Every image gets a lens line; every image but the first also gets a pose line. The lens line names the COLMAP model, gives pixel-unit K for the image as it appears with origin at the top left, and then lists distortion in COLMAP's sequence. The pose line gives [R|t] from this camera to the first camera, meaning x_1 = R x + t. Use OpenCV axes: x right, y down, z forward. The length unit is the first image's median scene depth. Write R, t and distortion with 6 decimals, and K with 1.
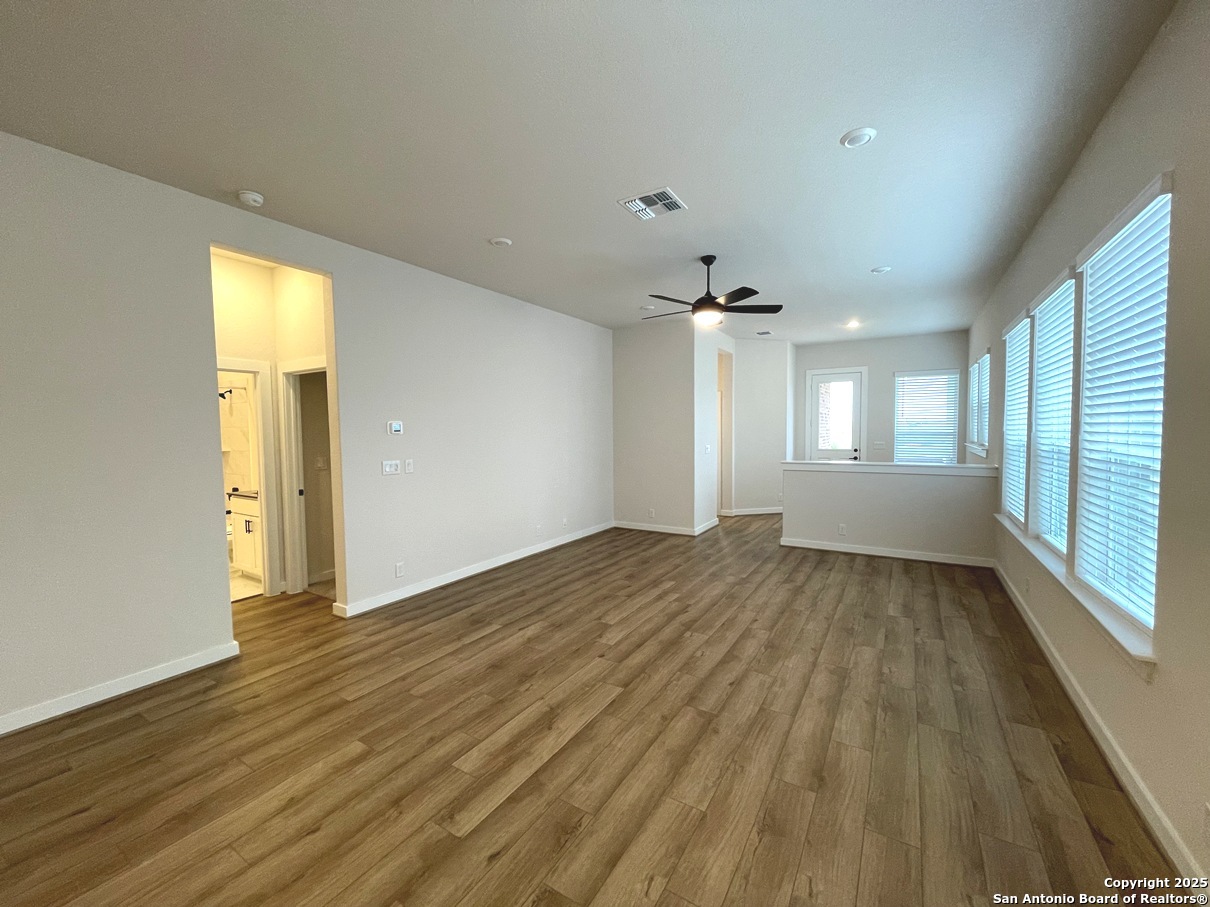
lens RADIAL K [[481.1, 0, 605.0], [0, 481.1, 453.5], [0, 0, 1]] dist [-0.000629, -0.000098]
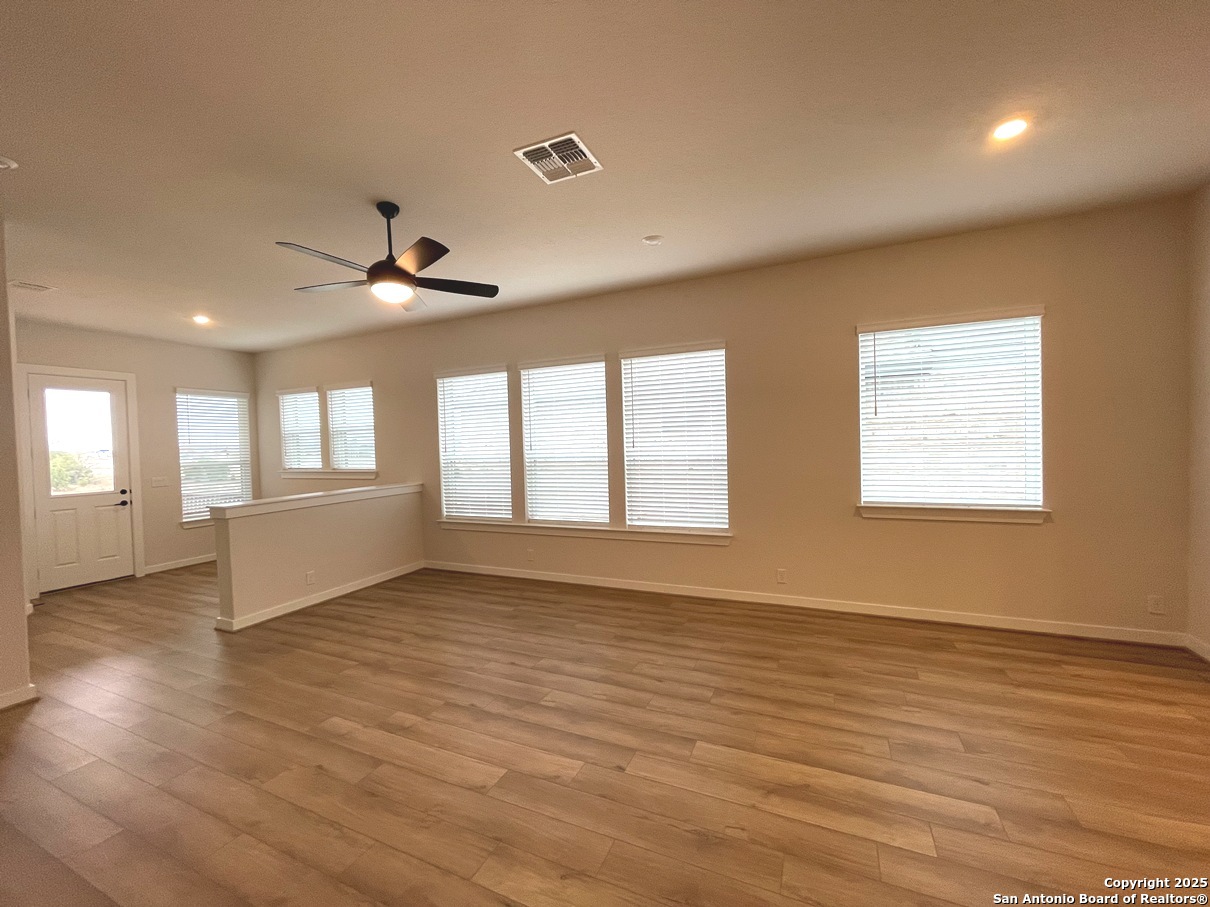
lens RADIAL K [[481.1, 0, 605.0], [0, 481.1, 453.5], [0, 0, 1]] dist [-0.000629, -0.000098]
pose [[-0.118061, -0.010678, 0.992949, -0.586013], [0.080259, 0.996568, 0.020259, -0.046503], [-0.989758, 0.082085, -0.116799, 0.892373]]
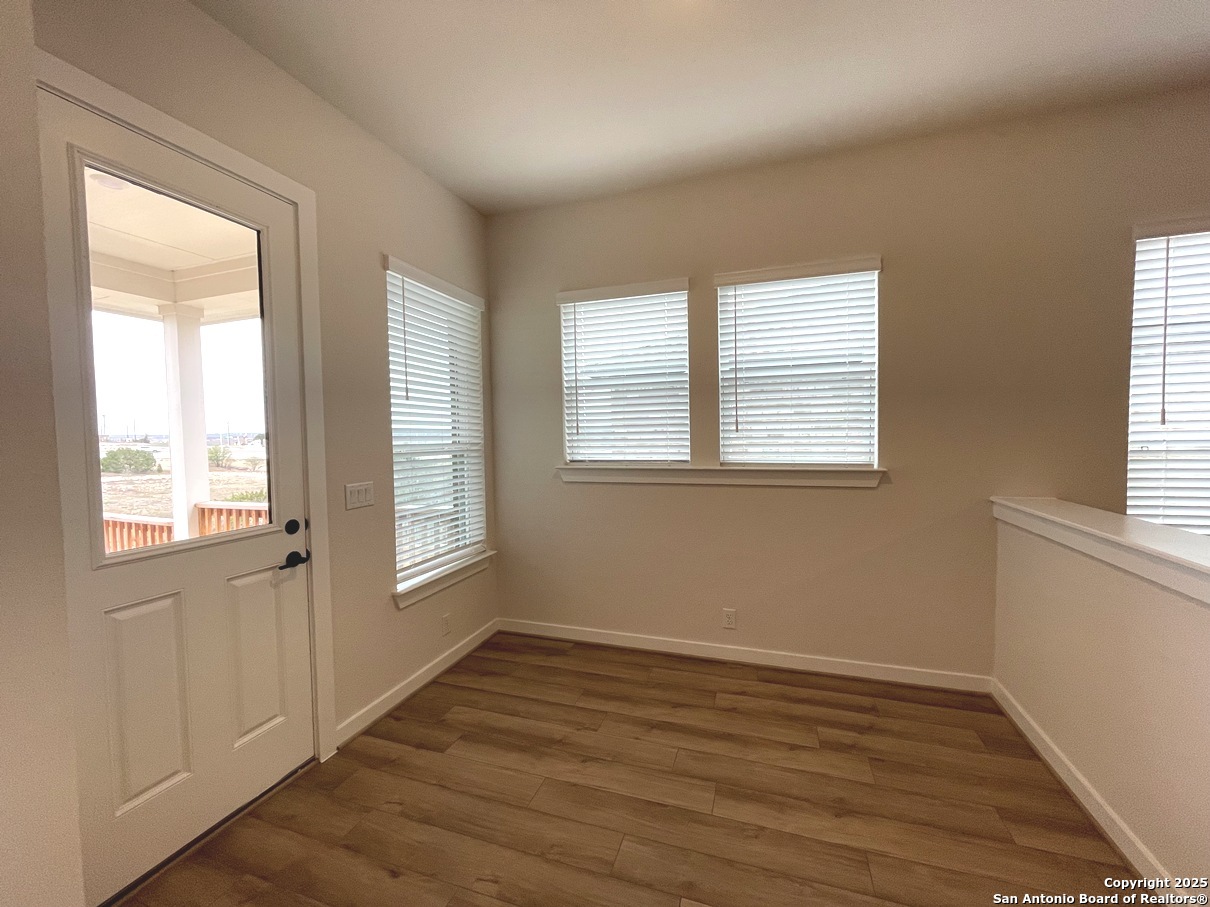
lens RADIAL K [[495.6, 0, 602.8], [0, 495.6, 441.5], [0, 0, 1]] dist [0.000509, 0.000042]
pose [[-0.211844, -0.016926, 0.977157, 0.561030], [0.070030, 0.997017, 0.032452, -0.109059], [-0.974791, 0.075305, -0.210027, 2.073270]]
